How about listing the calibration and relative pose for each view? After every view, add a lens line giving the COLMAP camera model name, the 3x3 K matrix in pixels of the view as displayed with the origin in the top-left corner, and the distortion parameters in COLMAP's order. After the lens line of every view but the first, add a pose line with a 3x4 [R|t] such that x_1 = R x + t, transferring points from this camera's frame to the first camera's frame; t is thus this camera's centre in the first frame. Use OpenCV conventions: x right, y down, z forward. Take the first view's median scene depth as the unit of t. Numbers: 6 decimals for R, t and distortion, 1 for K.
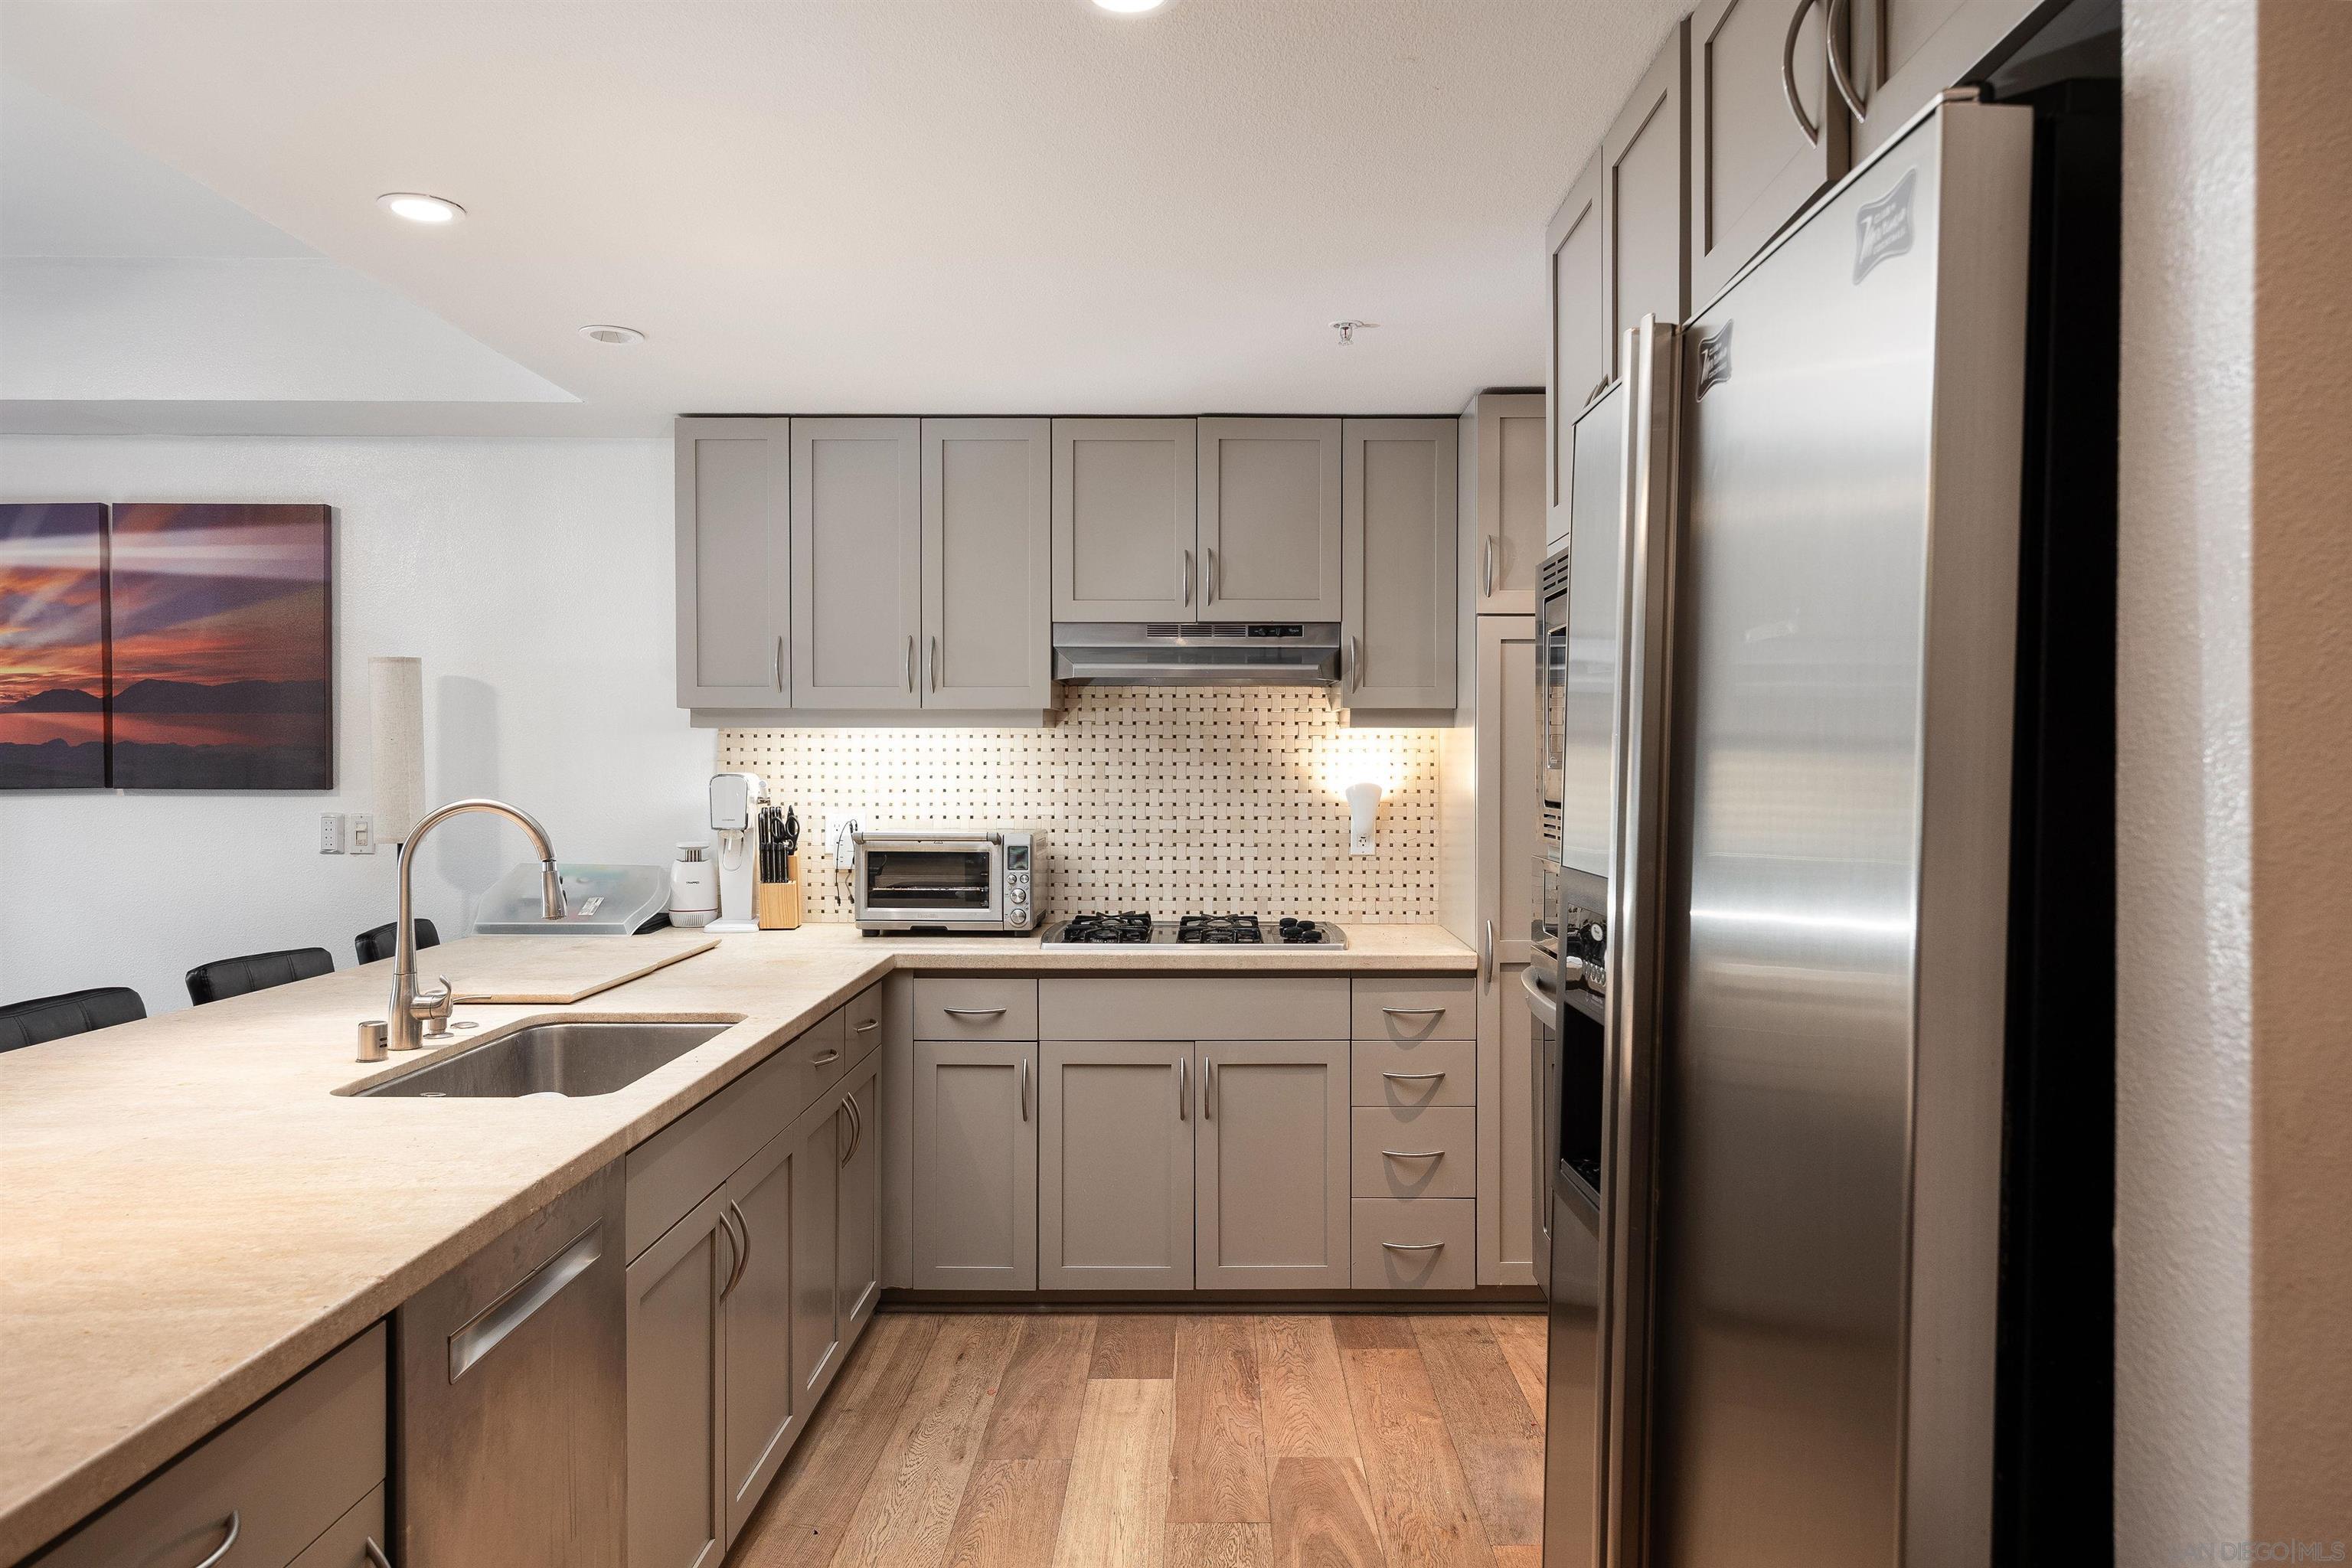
lens RADIAL K [[1564.9, 0, 1185.4], [0, 1564.9, 772.2], [0, 0, 1]] dist [-0.000376, 0.001041]
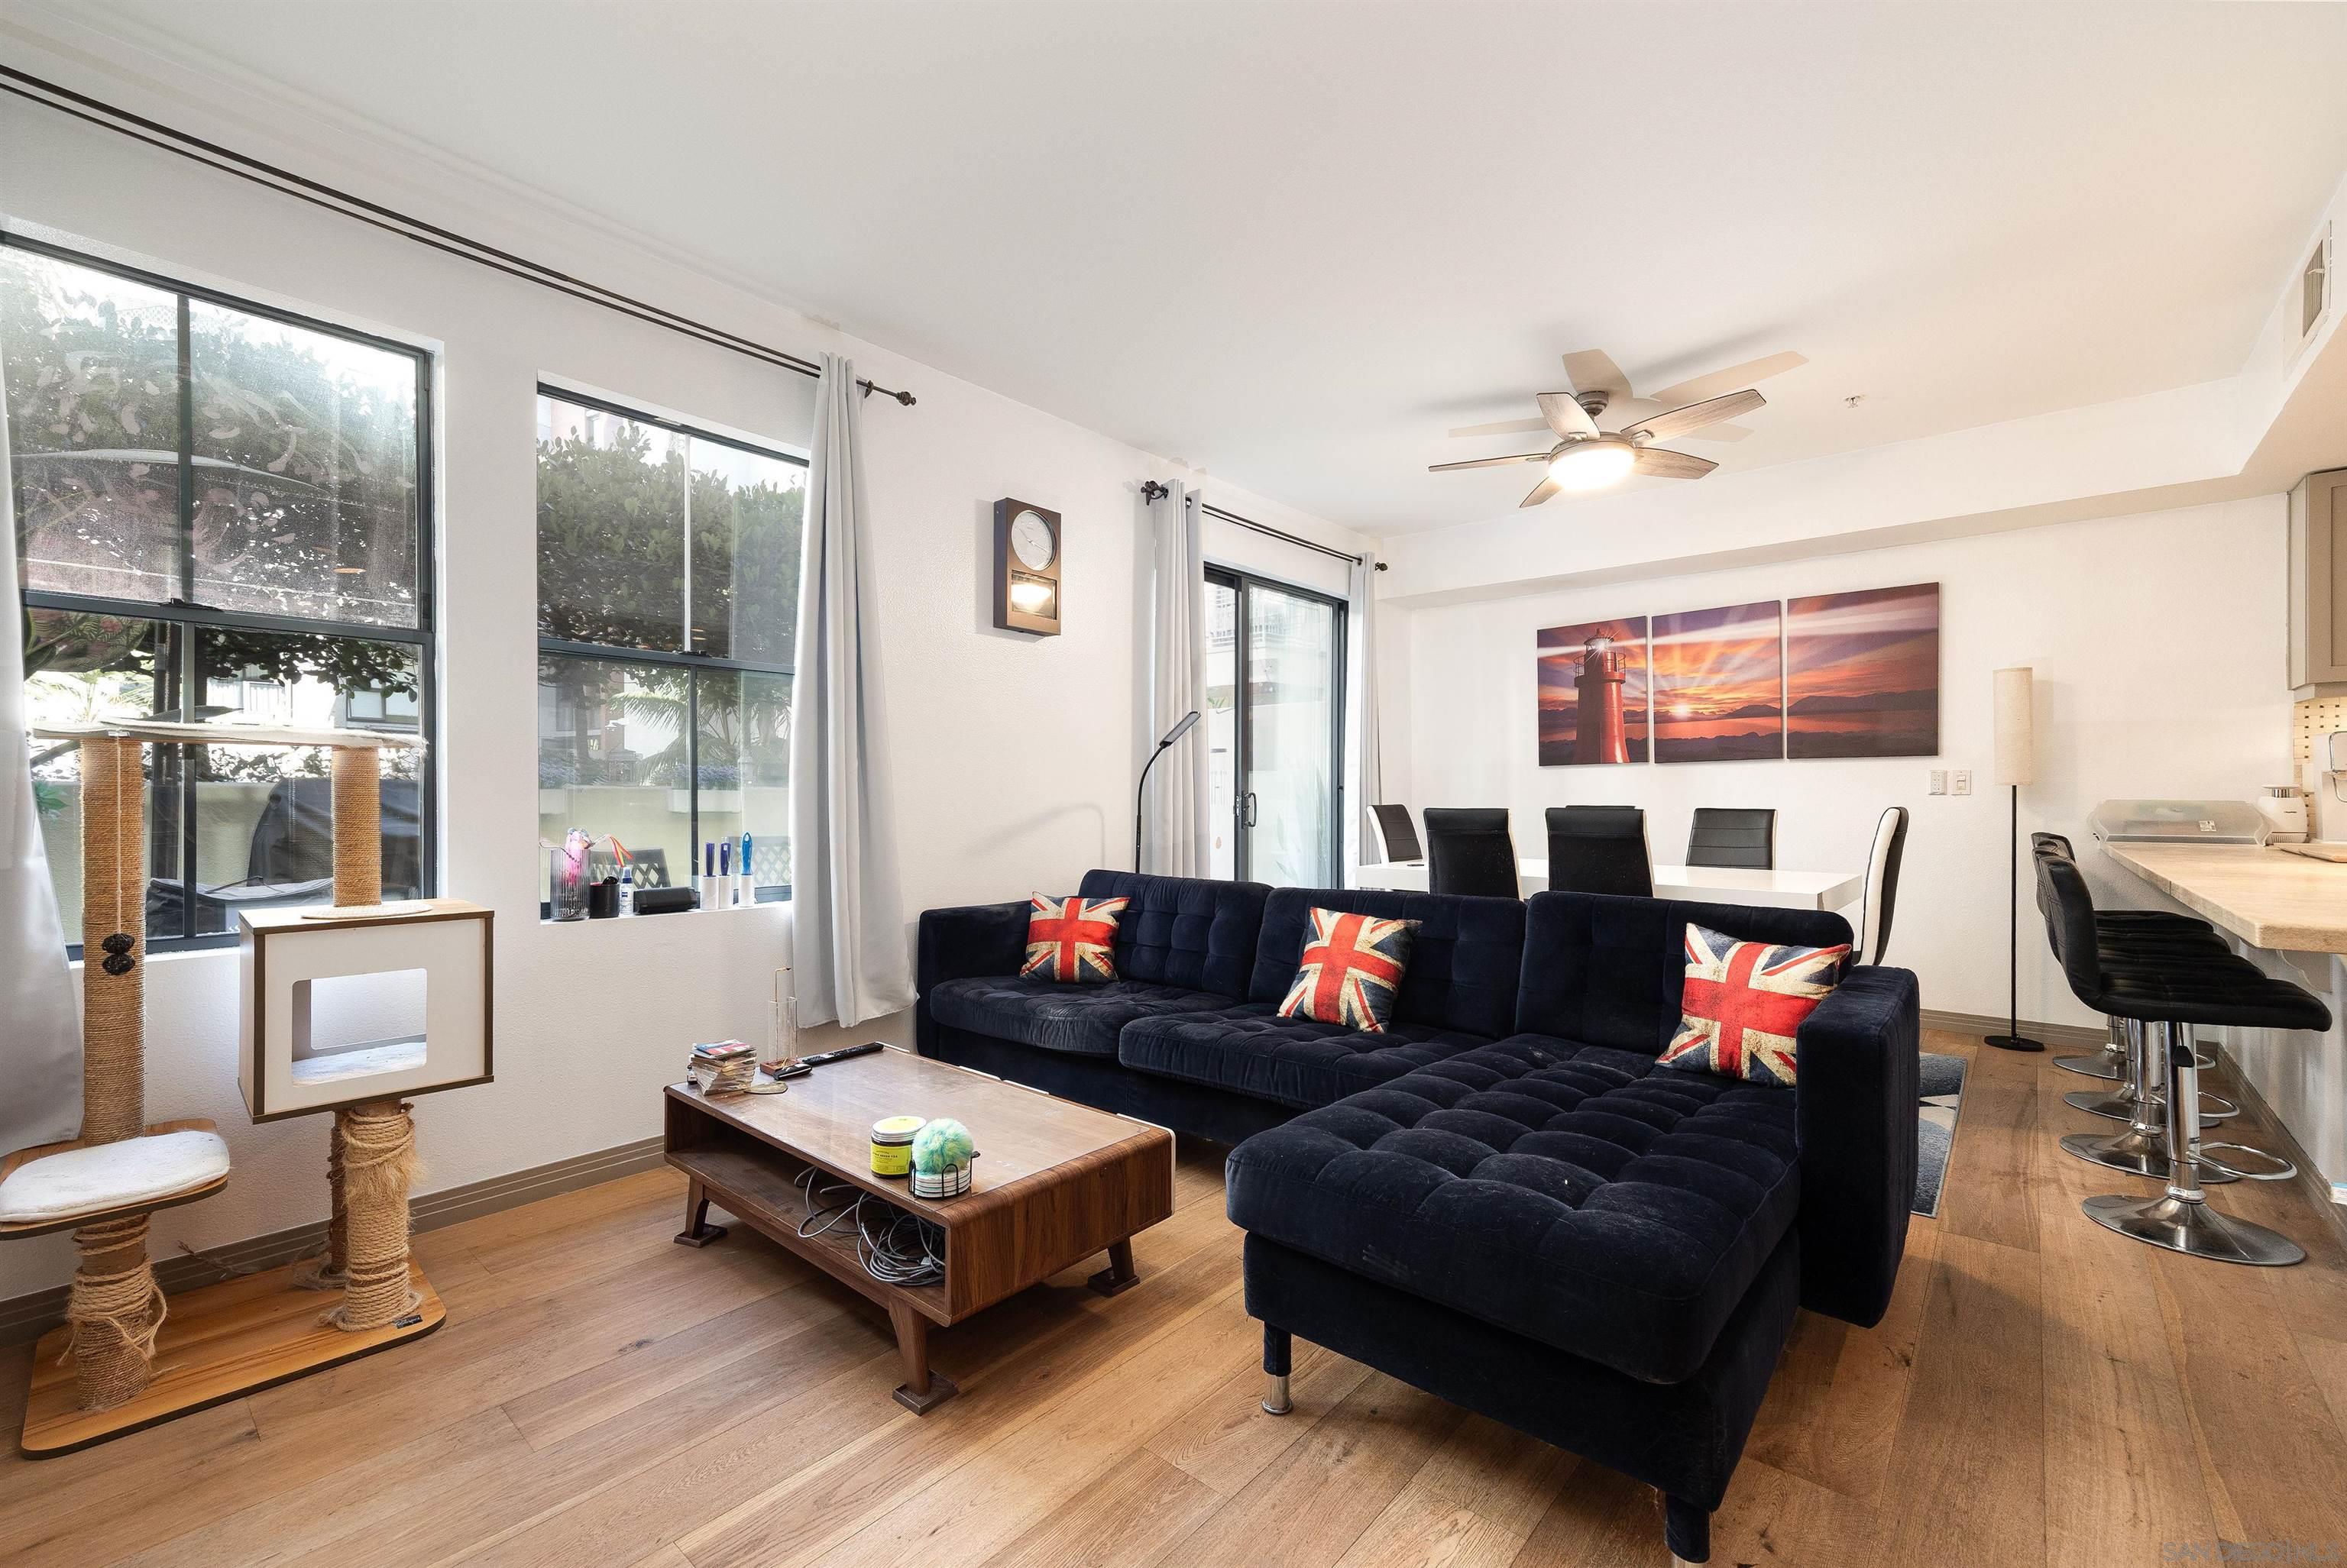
lens RADIAL K [[974.3, 0, 1174.7], [0, 974.3, 806.7], [0, 0, 1]] dist [0.002849, -0.000659]
pose [[0.752599, 0.001334, -0.658478, -0.475314], [0.000900, 0.999995, 0.003055, 0.060857], [0.658479, -0.002892, 0.752594, -0.298041]]
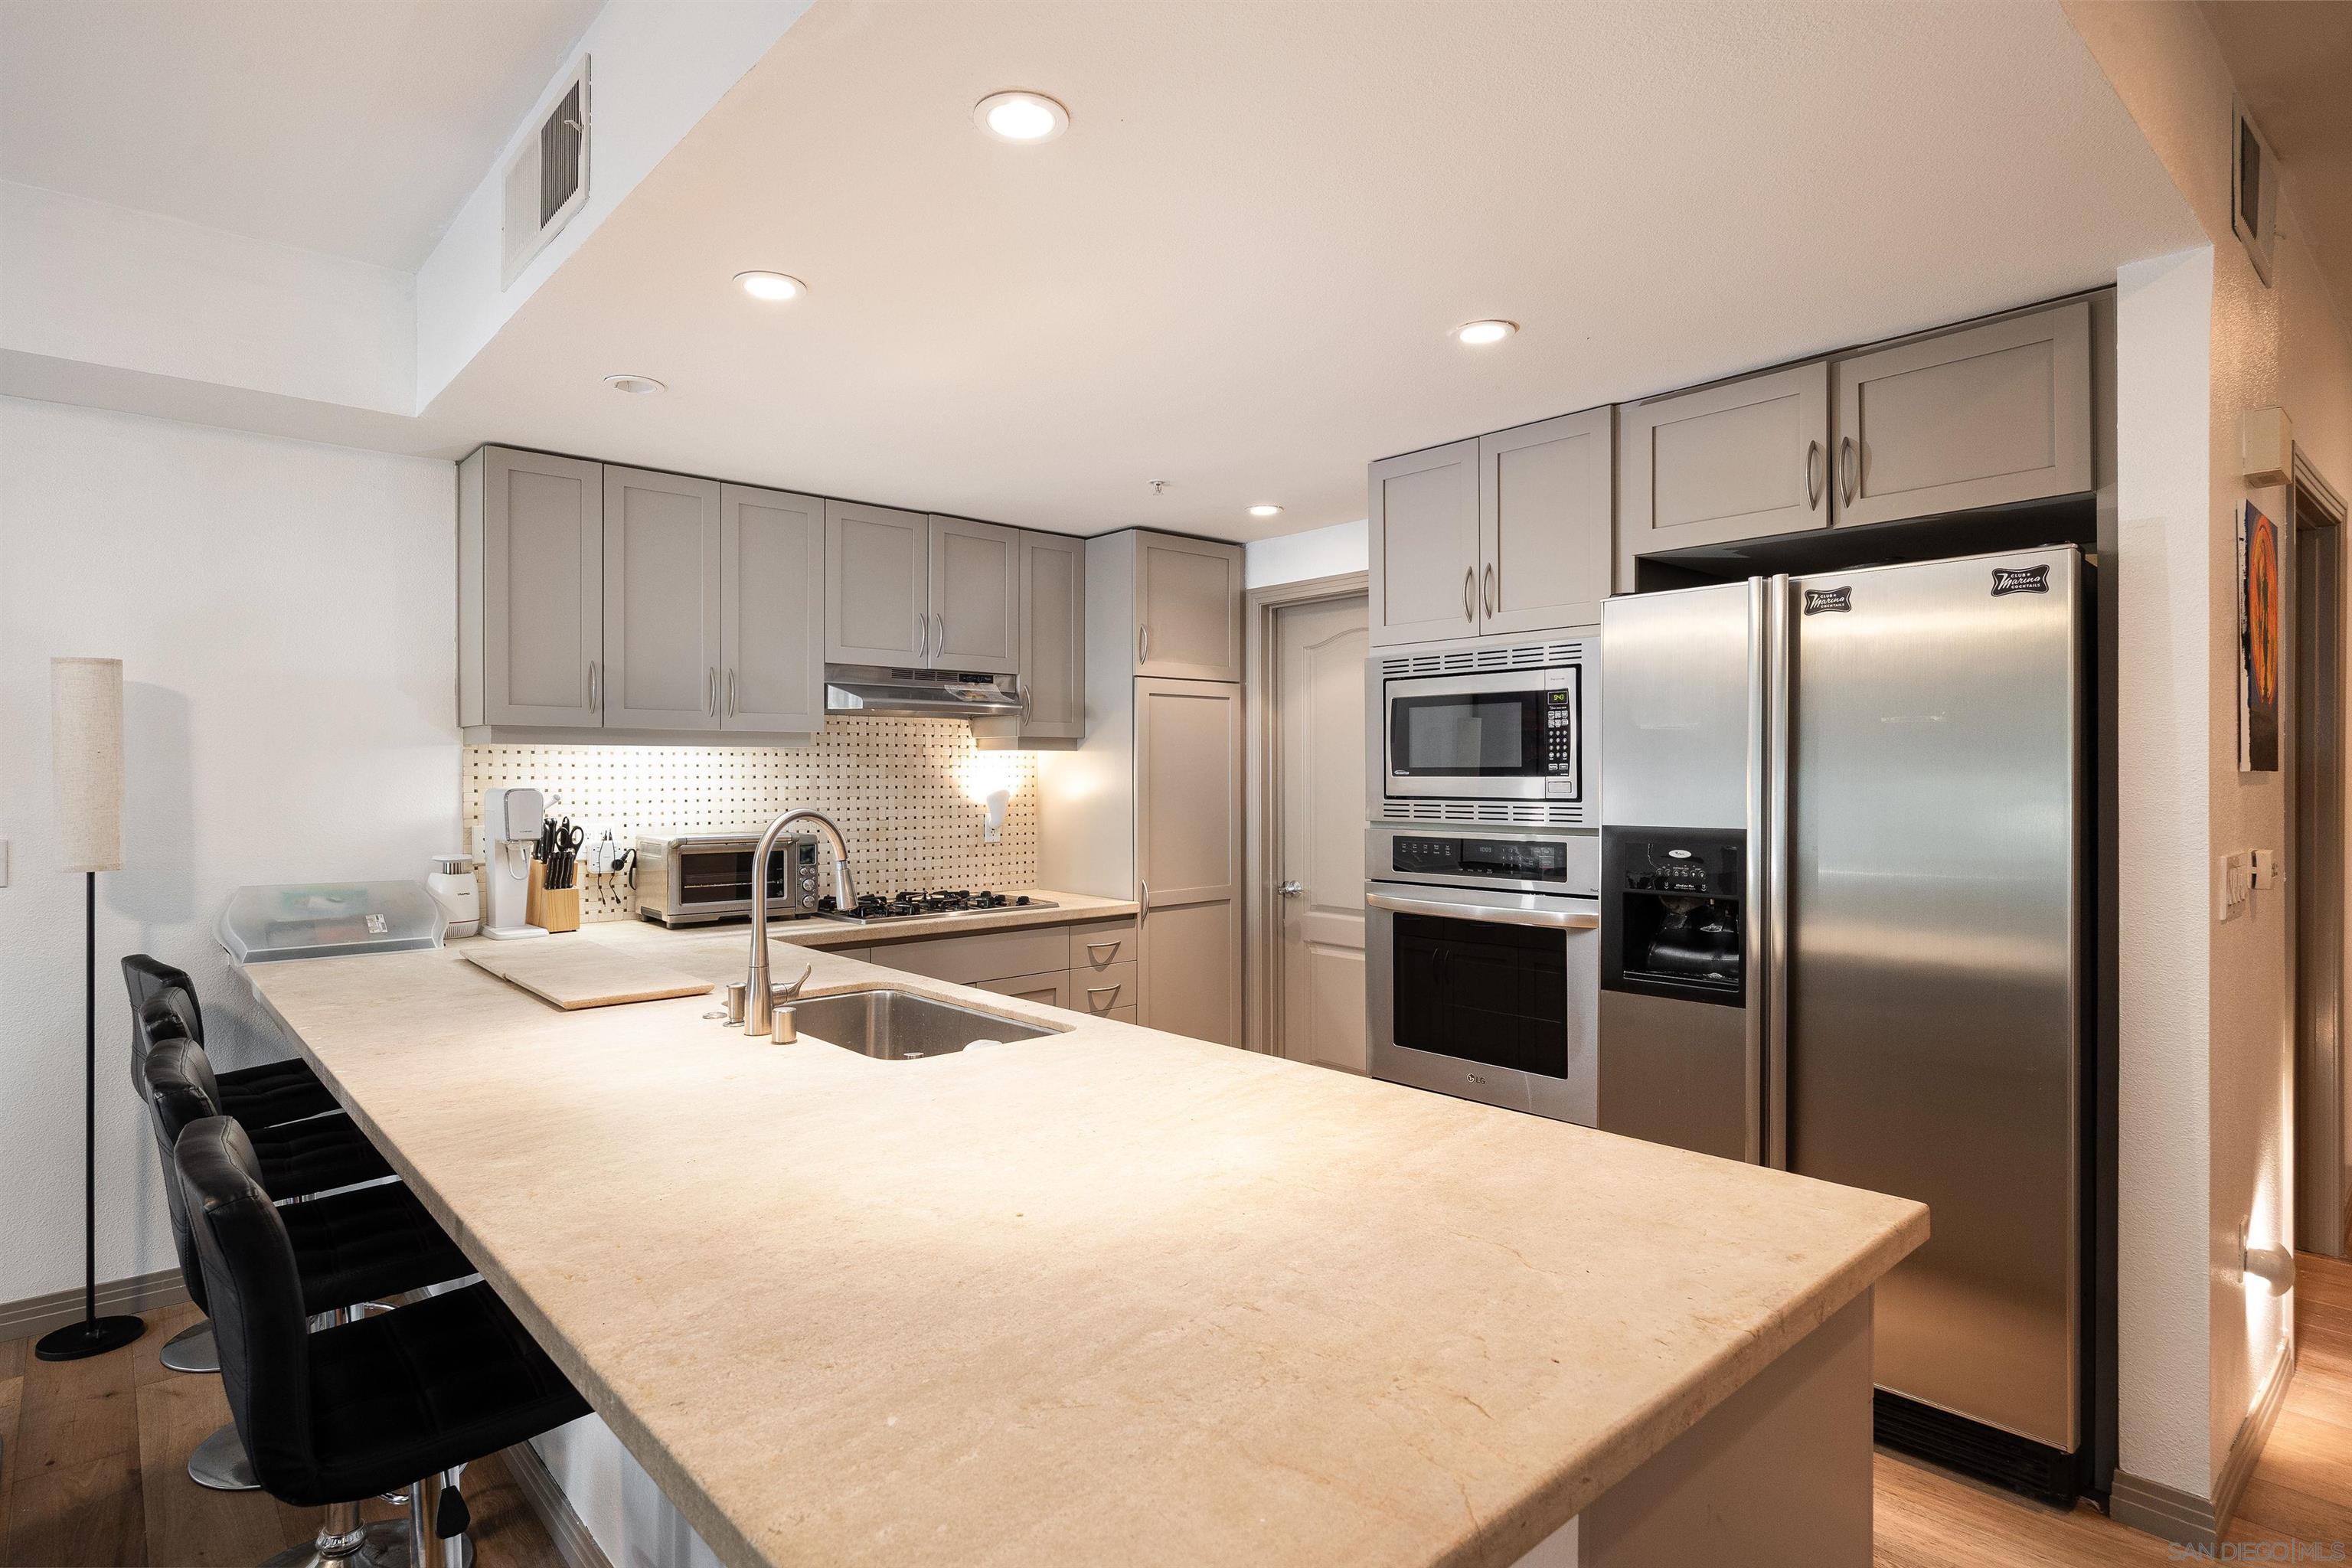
lens RADIAL K [[1236.0, 0, 1166.3], [0, 1236.0, 773.1], [0, 0, 1]] dist [0.002083, -0.001450]
pose [[0.750670, -0.001943, 0.660675, -0.490965], [0.007213, 0.999960, -0.005254, -0.001322], [-0.660638, 0.008709, 0.750654, 0.081007]]
